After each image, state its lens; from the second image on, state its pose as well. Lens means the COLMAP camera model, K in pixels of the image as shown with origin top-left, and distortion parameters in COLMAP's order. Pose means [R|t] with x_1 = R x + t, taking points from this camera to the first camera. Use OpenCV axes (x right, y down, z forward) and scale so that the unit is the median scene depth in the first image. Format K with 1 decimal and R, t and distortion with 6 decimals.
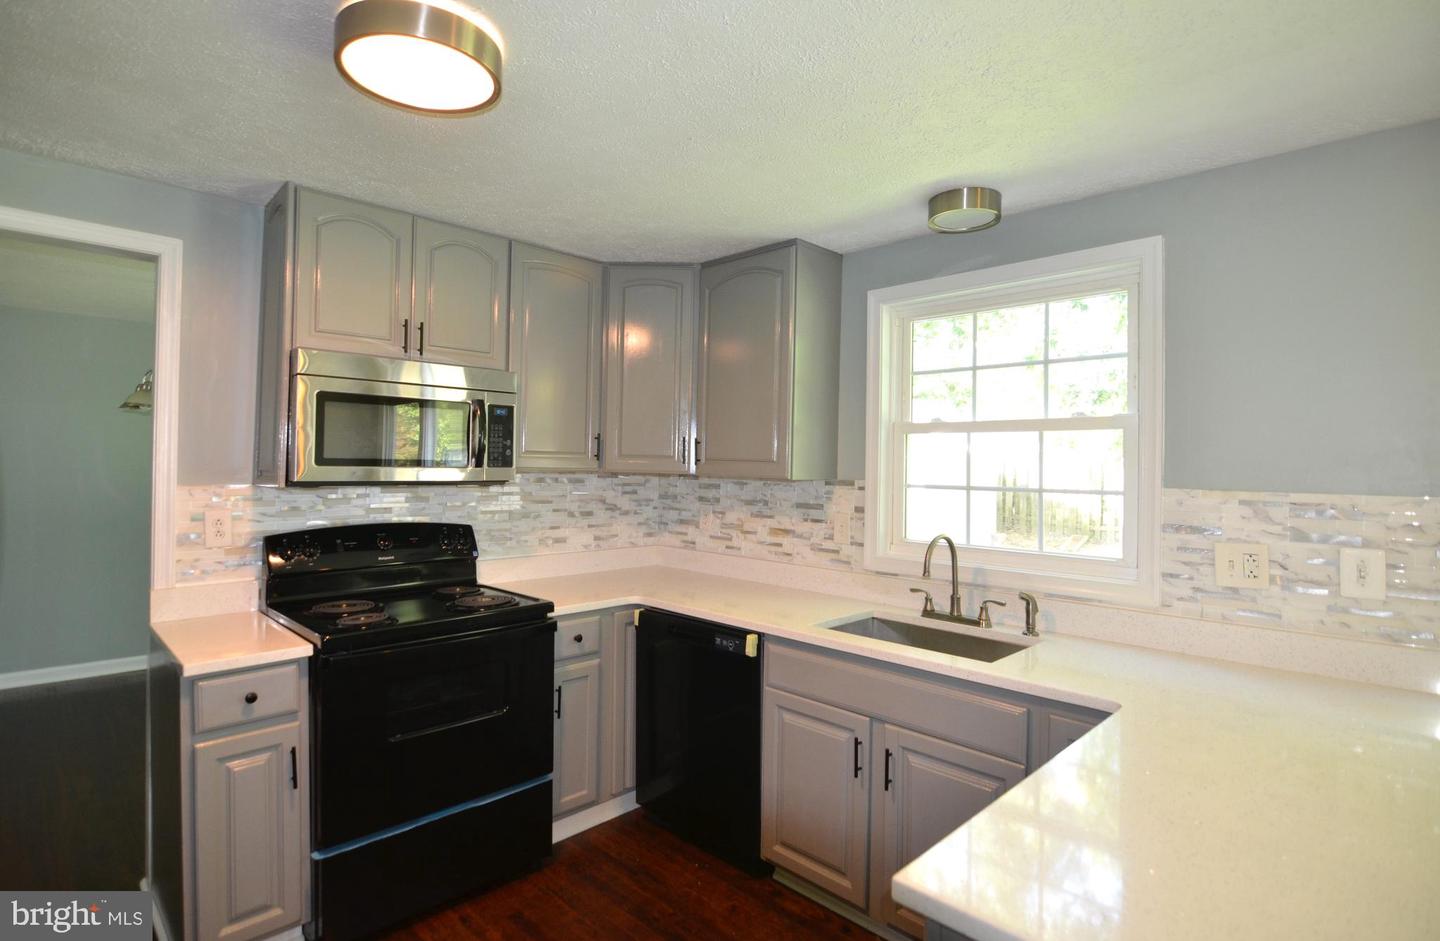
lens RADIAL K [[718.0, 0, 721.3], [0, 718.0, 454.2], [0, 0, 1]] dist [-0.021246, -0.000944]
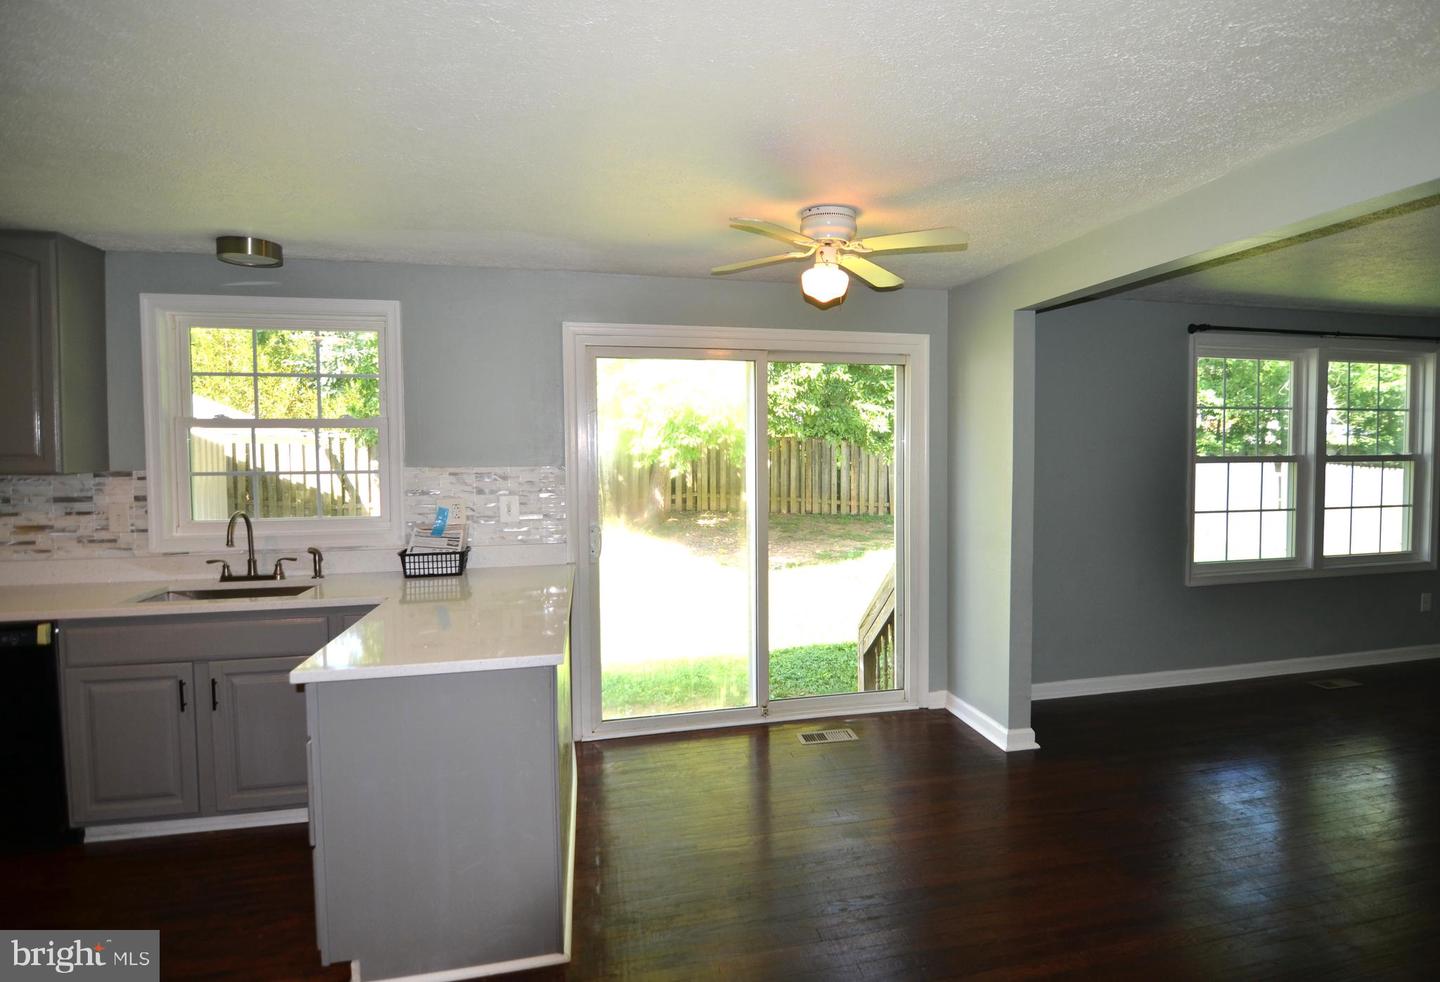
lens RADIAL K [[702.2, 0, 739.6], [0, 702.2, 484.5], [0, 0, 1]] dist [-0.020336, -0.000064]
pose [[0.534776, -0.062155, 0.842705, -0.231655], [0.000844, 0.997330, 0.073024, -0.021516], [-0.844994, -0.038340, 0.533400, -0.362051]]
